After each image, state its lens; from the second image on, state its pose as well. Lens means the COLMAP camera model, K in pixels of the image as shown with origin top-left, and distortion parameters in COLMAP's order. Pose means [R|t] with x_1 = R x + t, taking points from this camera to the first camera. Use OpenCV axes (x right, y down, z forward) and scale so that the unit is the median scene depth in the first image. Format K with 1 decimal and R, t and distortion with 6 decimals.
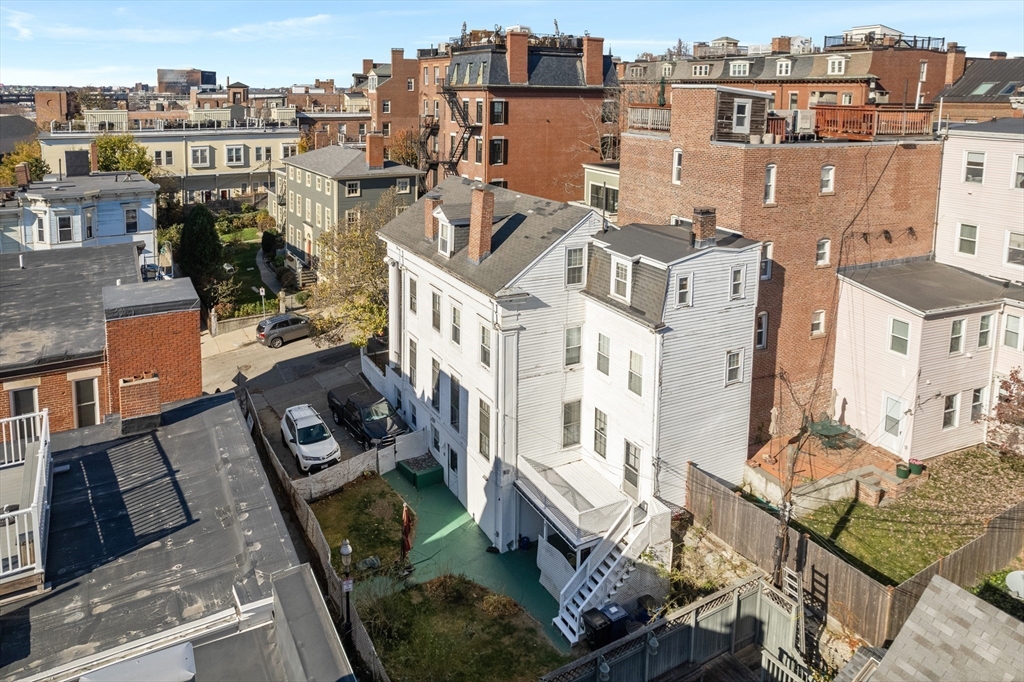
lens RADIAL K [[685.5, 0, 510.4], [0, 685.5, 326.6], [0, 0, 1]] dist [-0.054001, -0.002110]
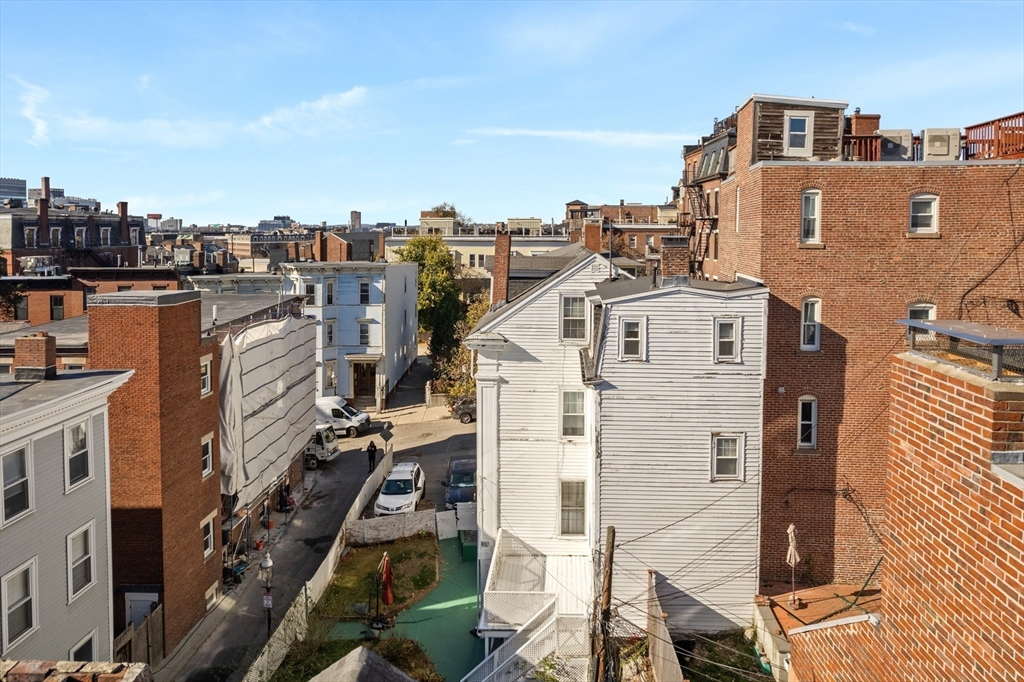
lens RADIAL K [[699.7, 0, 510.9], [0, 699.7, 391.6], [0, 0, 1]] dist [-0.039474, 0.002633]
pose [[0.863234, 0.106740, -0.493389, 0.471054], [-0.153474, 0.986617, -0.055074, 0.064224], [0.480907, 0.123264, 0.868063, 0.209120]]
